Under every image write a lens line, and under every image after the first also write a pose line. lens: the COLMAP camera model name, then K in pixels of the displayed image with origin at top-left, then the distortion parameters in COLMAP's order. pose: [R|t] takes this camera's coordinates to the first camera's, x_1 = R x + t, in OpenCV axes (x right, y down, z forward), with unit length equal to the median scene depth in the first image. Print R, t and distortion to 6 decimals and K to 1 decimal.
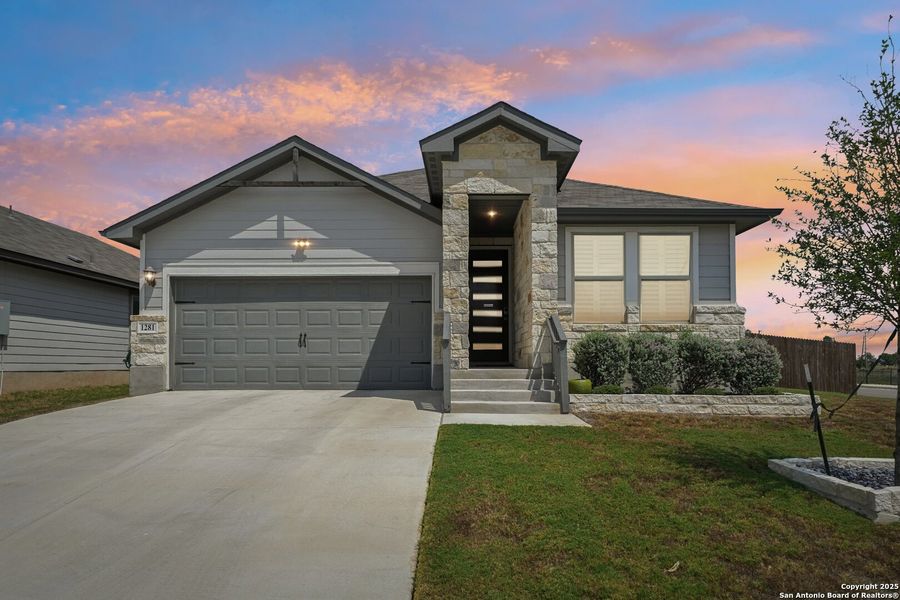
lens RADIAL K [[599.2, 0, 450.5], [0, 599.2, 332.0], [0, 0, 1]] dist [0.008068, 0.001714]
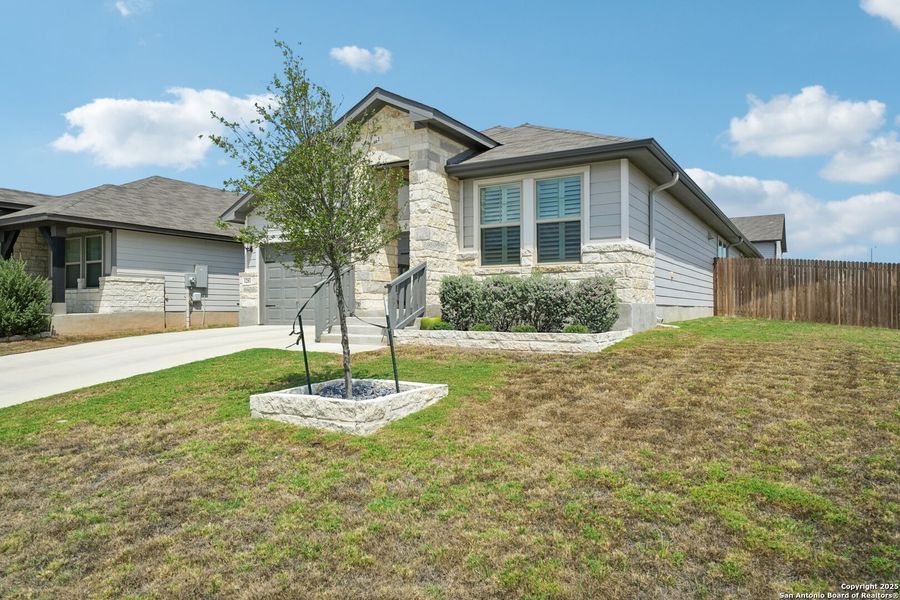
lens RADIAL K [[587.7, 0, 450.0], [0, 587.7, 300.0], [0, 0, 1]] dist [-0.000839, 0.000002]
pose [[0.865751, -0.010650, -0.500361, 0.711112], [0.032076, 0.998899, 0.034239, 0.006350], [0.499445, -0.045691, 0.865140, 0.030321]]
